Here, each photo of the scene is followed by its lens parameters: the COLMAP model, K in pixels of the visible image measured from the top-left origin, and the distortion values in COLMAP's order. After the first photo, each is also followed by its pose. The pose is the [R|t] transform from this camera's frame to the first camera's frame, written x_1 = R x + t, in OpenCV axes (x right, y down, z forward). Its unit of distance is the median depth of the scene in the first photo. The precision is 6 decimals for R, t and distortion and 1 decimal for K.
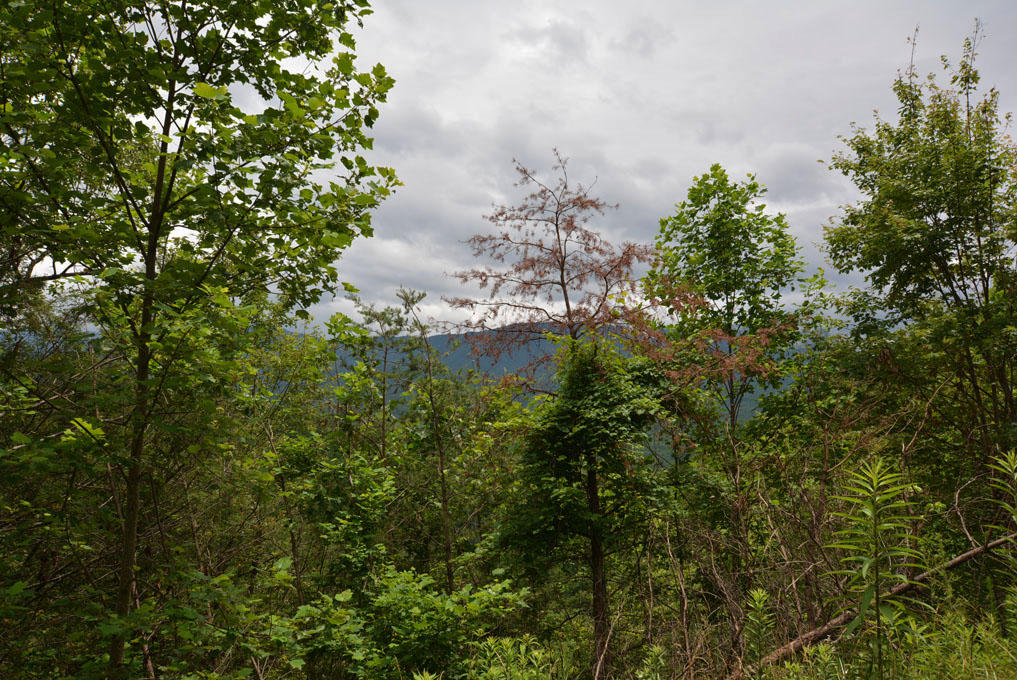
lens RADIAL K [[875.8, 0, 508.5], [0, 875.8, 340.0], [0, 0, 1]] dist [-0.095405, -0.004002]
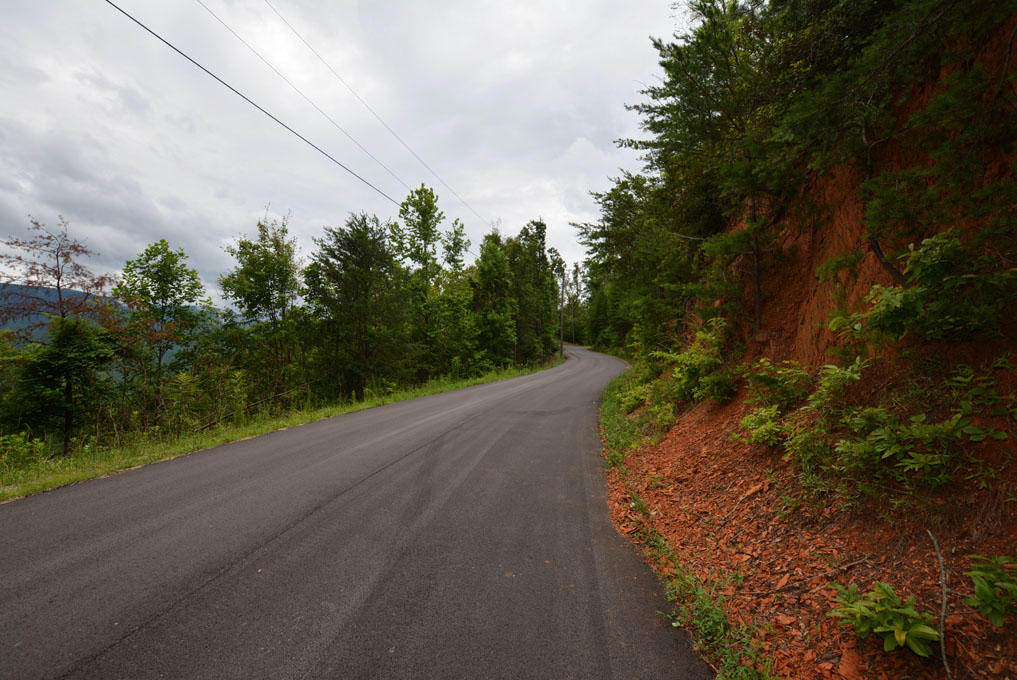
lens RADIAL K [[487.0, 0, 508.5], [0, 487.0, 340.0], [0, 0, 1]] dist [-0.002356, 0.000104]
pose [[0.678176, 0.068456, 0.731704, -0.040503], [-0.096764, 0.995301, -0.003432, -0.040412], [-0.728501, -0.068475, 0.681614, -0.454935]]
